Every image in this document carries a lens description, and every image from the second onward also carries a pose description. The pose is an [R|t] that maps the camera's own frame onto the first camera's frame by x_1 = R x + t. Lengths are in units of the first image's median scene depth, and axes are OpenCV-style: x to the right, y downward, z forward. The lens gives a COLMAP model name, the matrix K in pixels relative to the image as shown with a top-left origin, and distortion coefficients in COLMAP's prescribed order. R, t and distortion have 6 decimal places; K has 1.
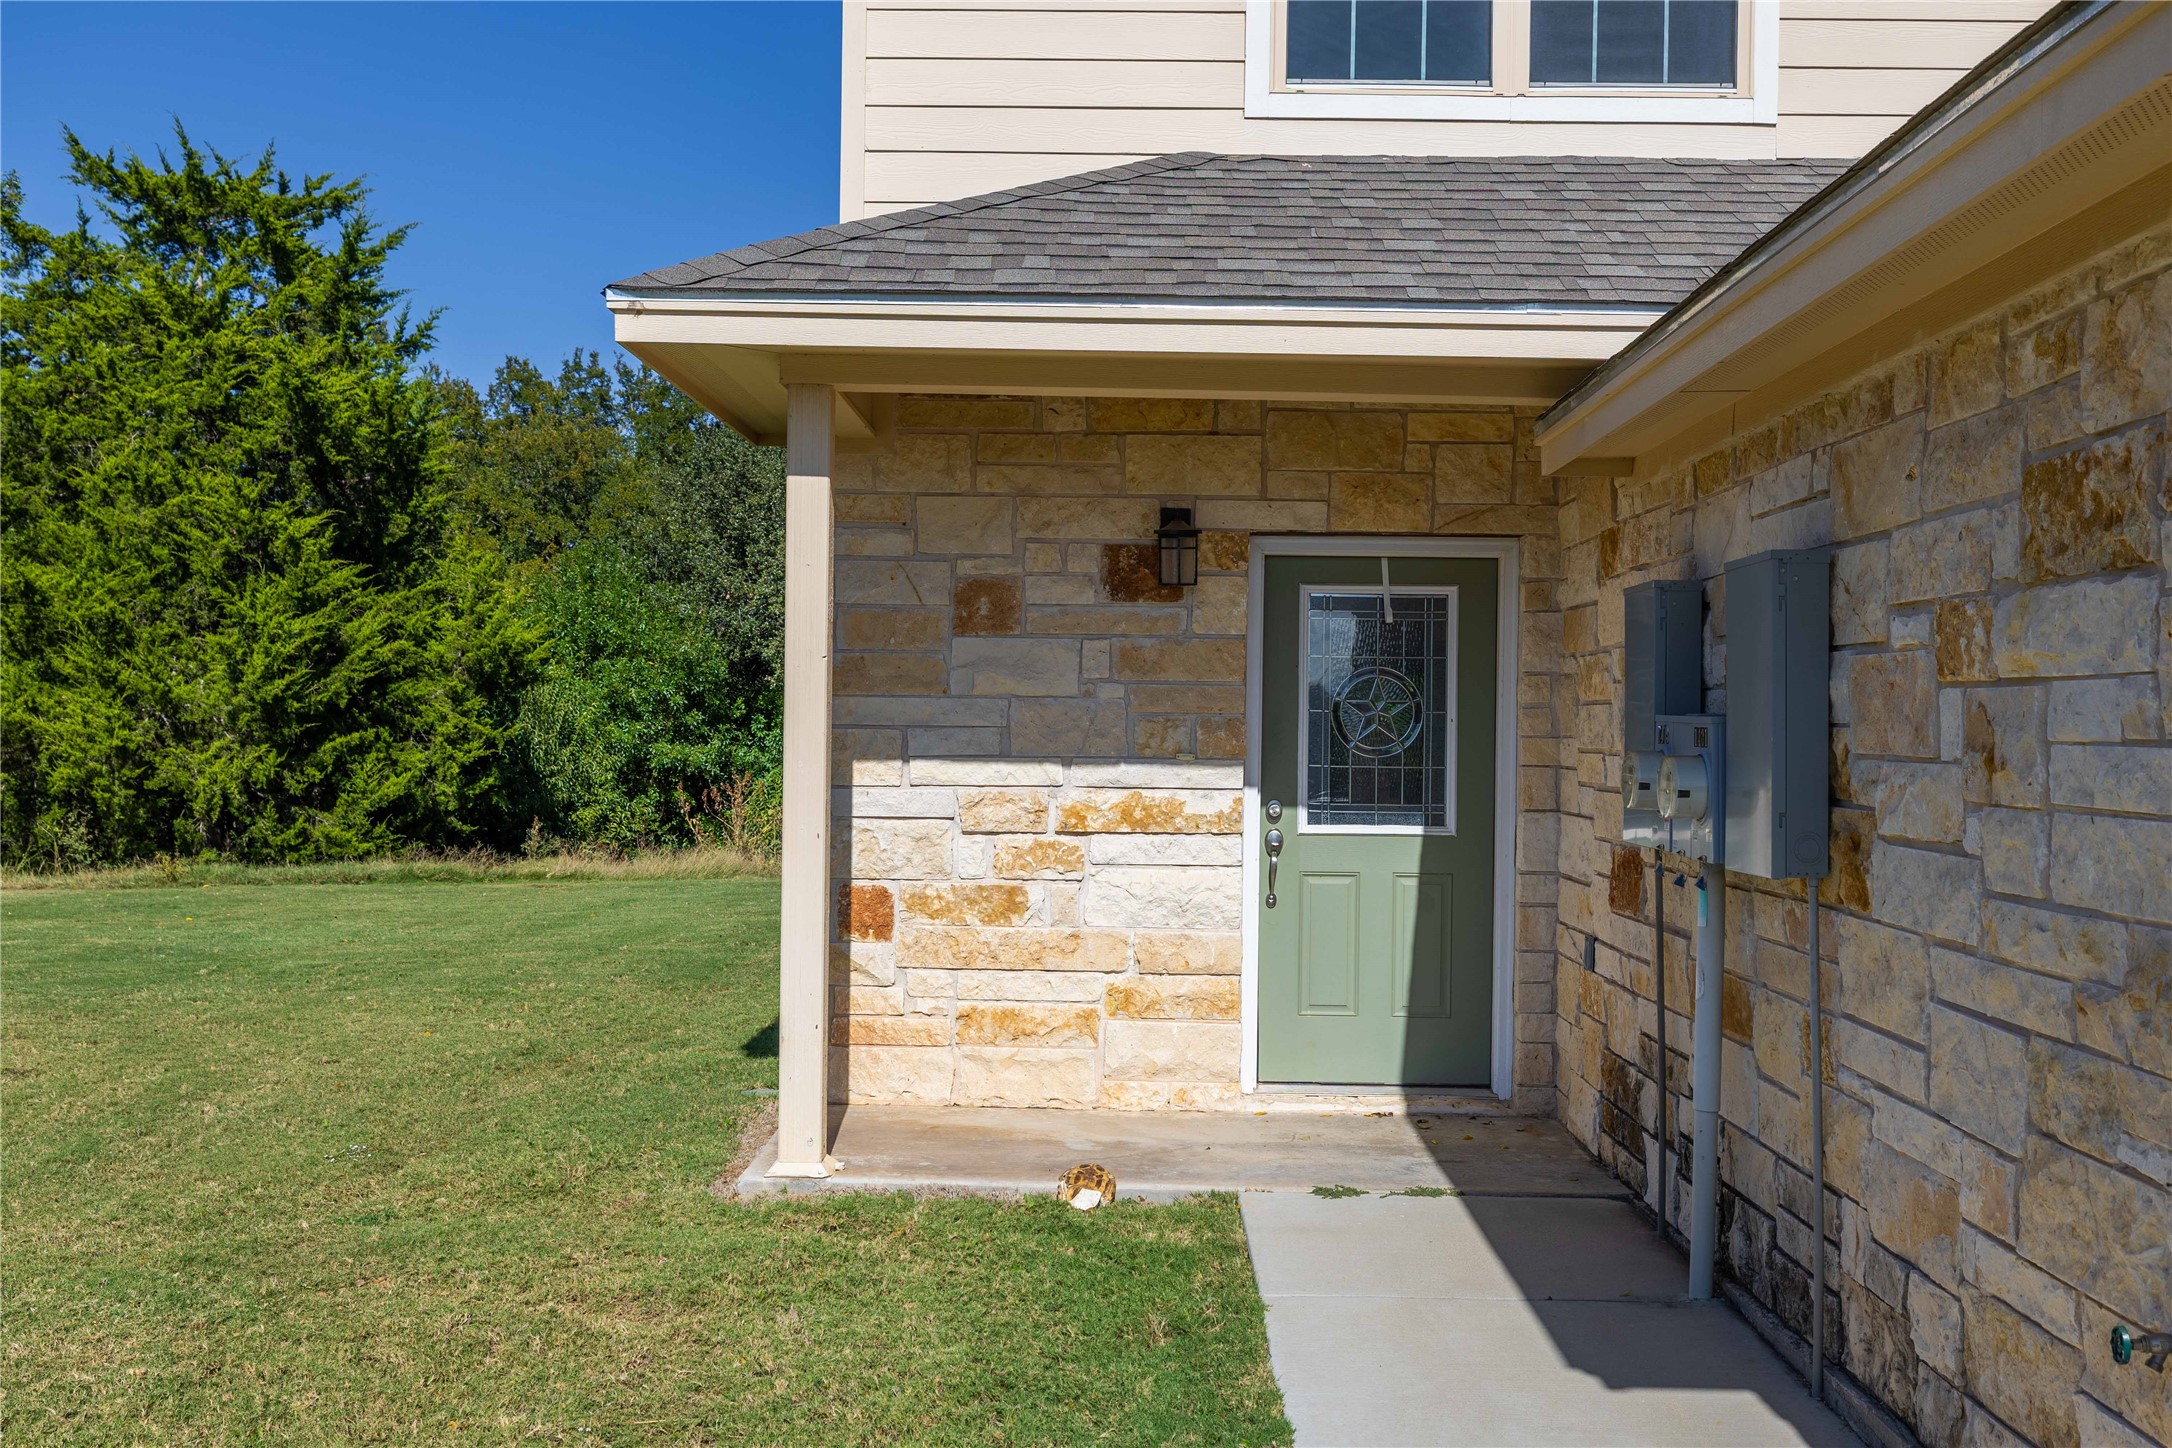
lens RADIAL K [[2077.3, 0, 1090.8], [0, 2077.3, 730.8], [0, 0, 1]] dist [-0.008859, 0.000000]
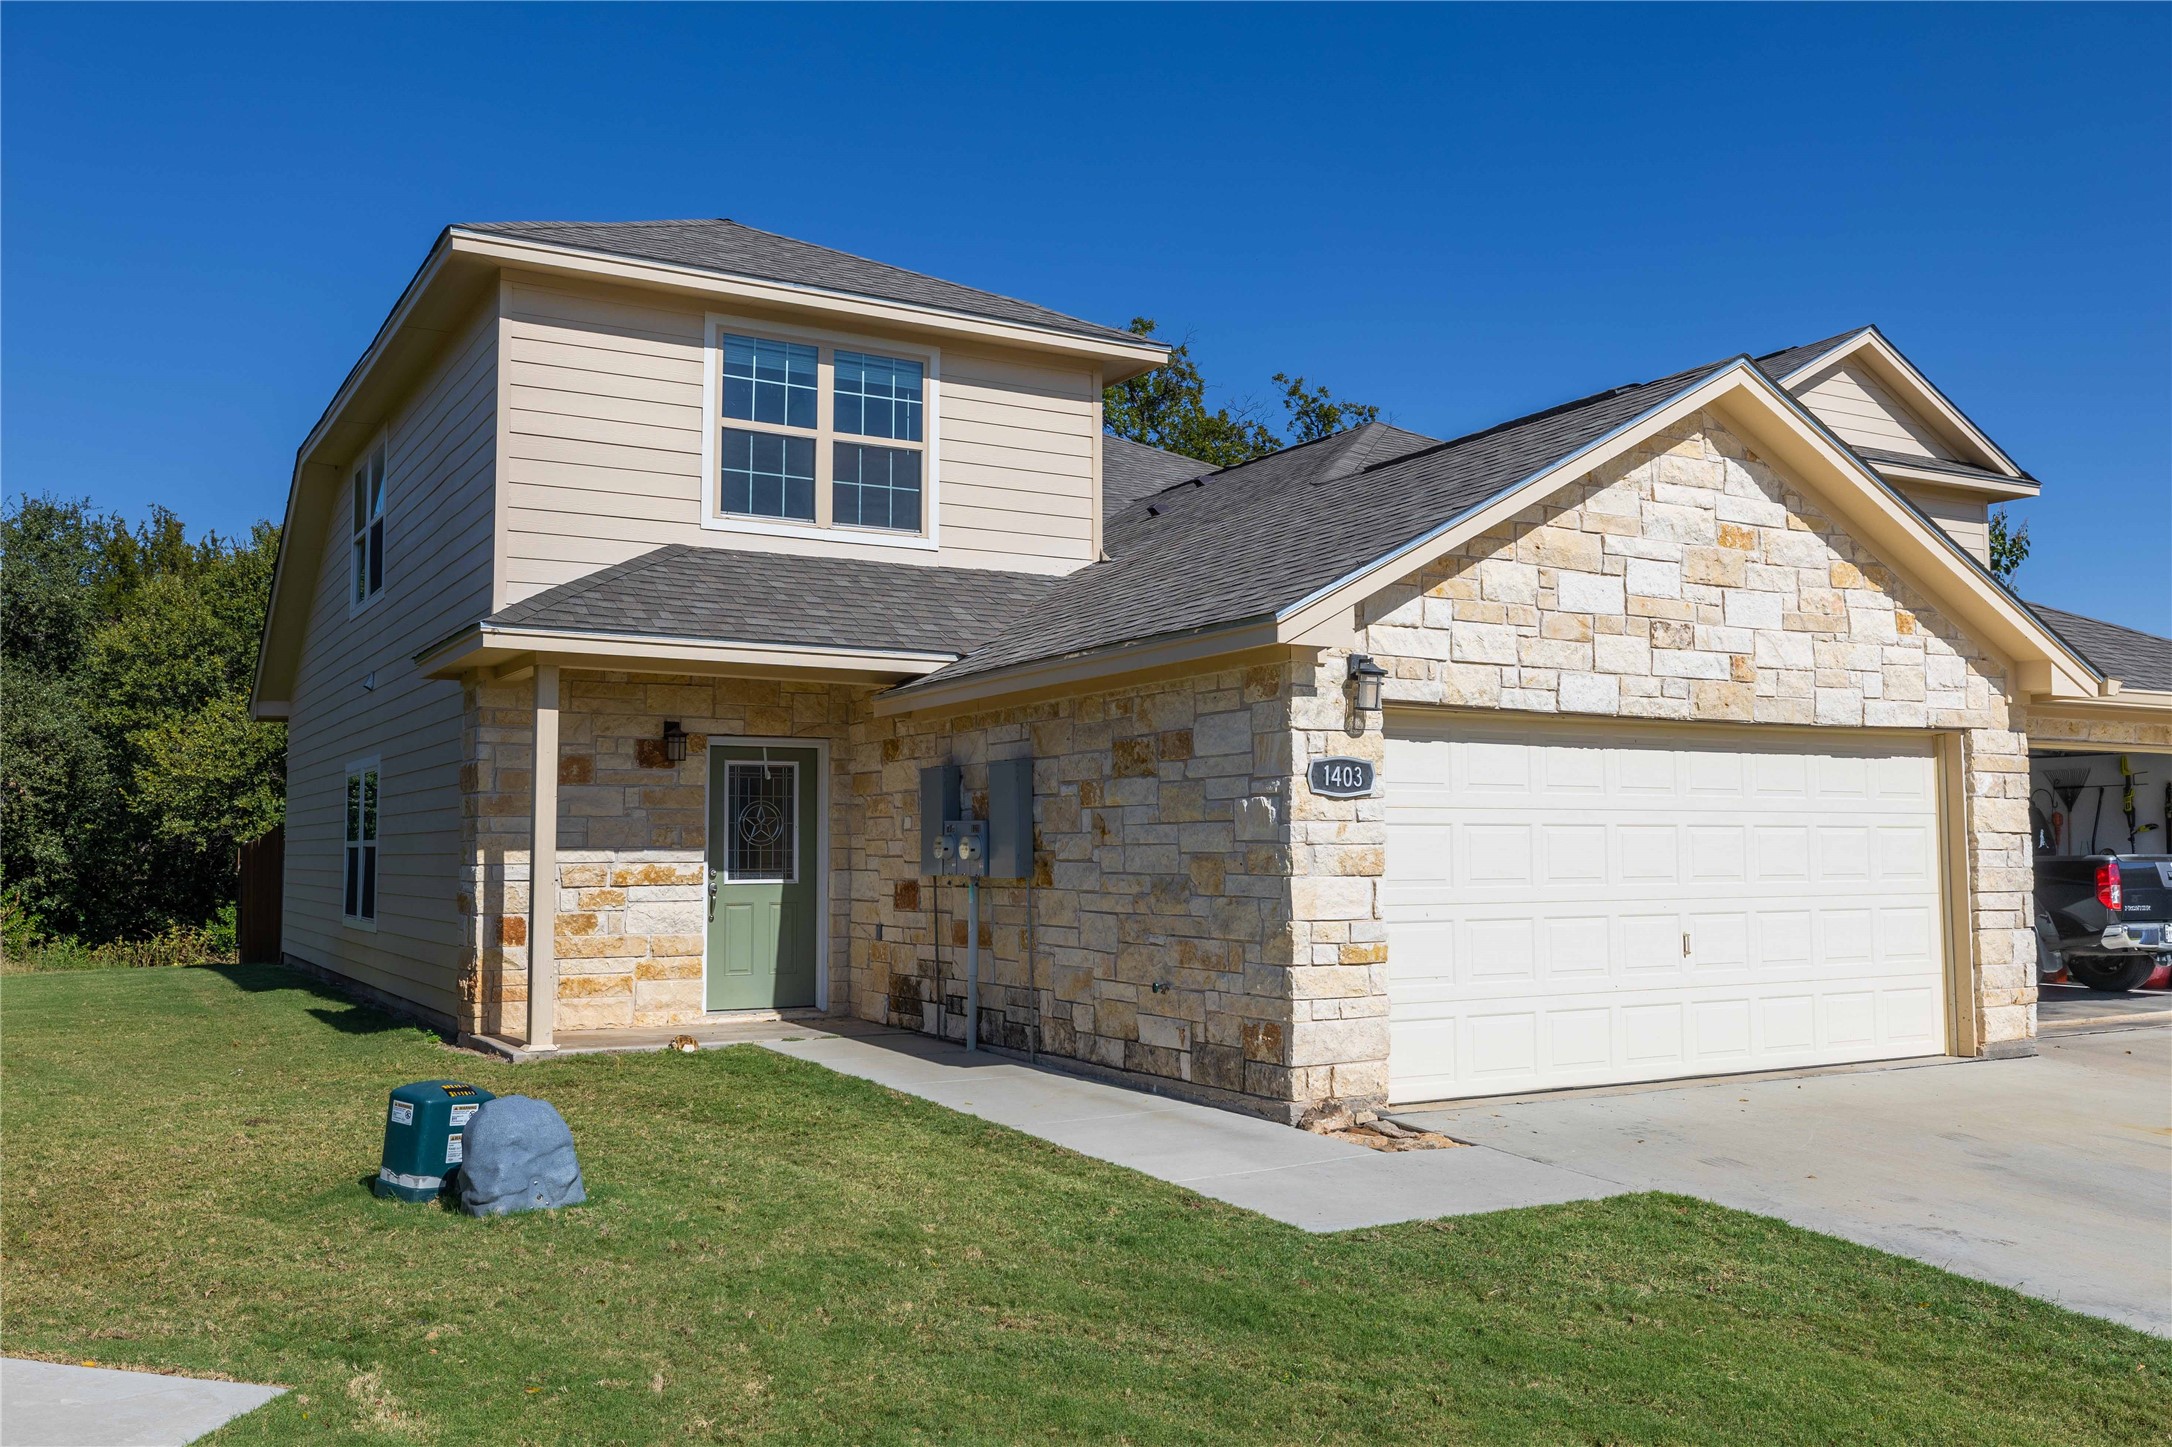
lens RADIAL K [[1800.3, 0, 1075.0], [0, 1800.3, 730.0], [0, 0, 1]] dist [-0.009508, 0.003218]
pose [[0.858636, 0.019366, 0.512220, -0.511360], [0.015430, 0.997857, -0.063593, 0.016988], [-0.512354, 0.062506, 0.856496, -0.680538]]
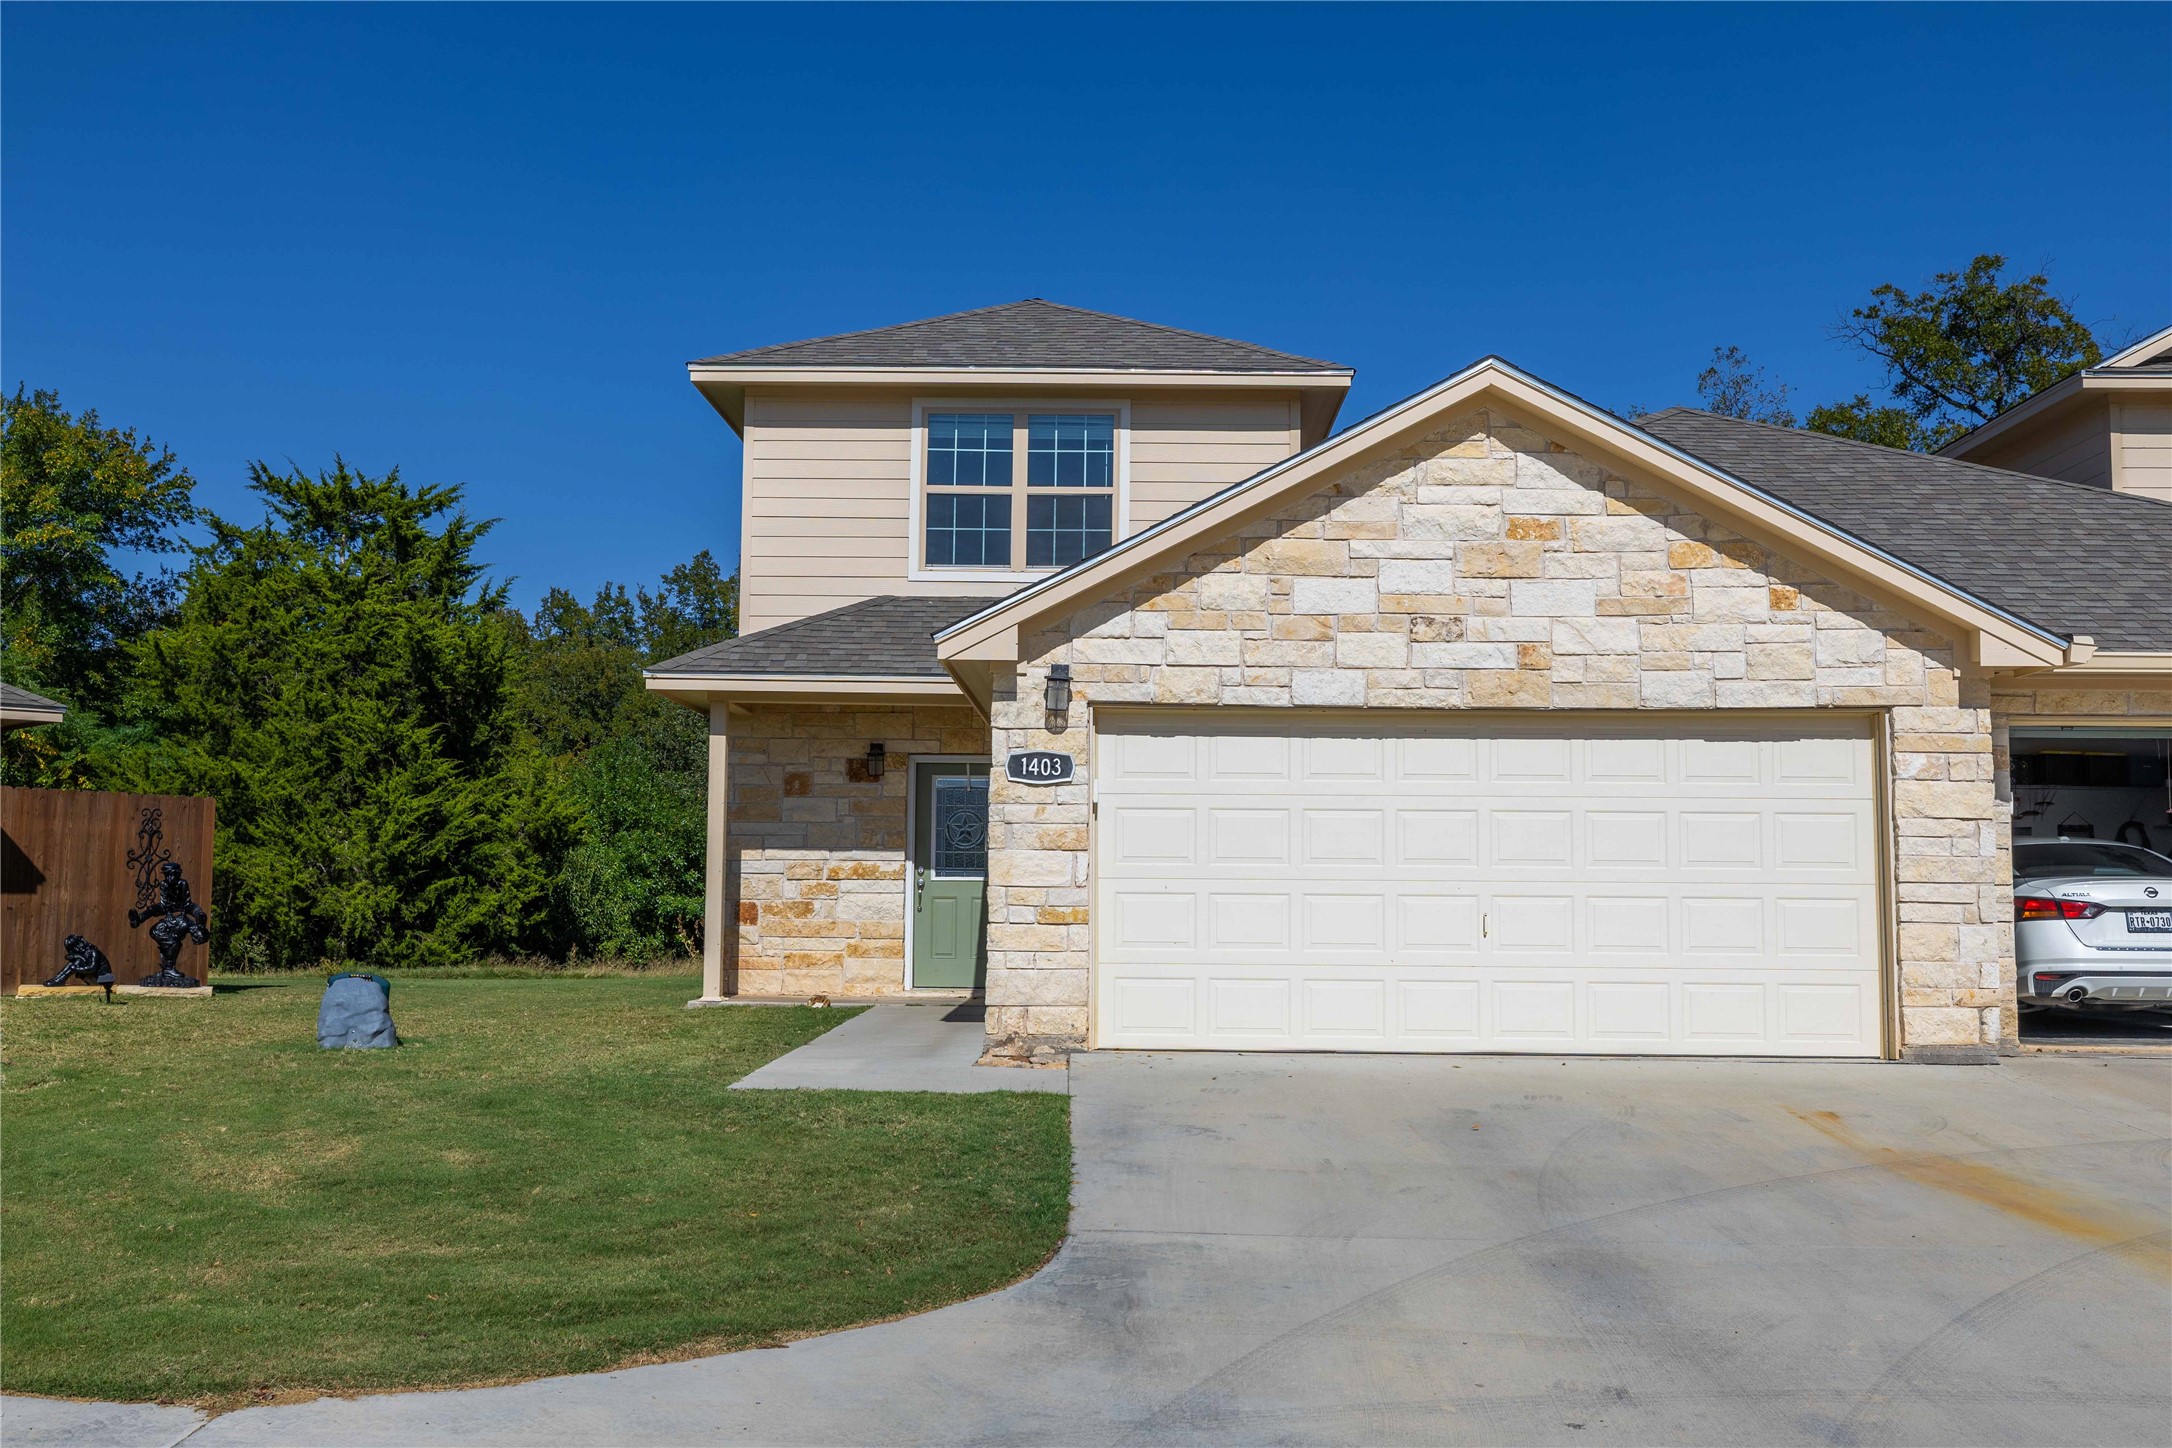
lens RADIAL K [[2077.3, 0, 1104.4], [0, 2077.3, 722.5], [0, 0, 1]] dist [-0.008859, 0.000000]
pose [[0.999990, -0.004020, 0.001716, 0.299485], [0.004162, 0.995655, -0.093027, 0.093142], [-0.001335, 0.093033, 0.995662, -1.391930]]
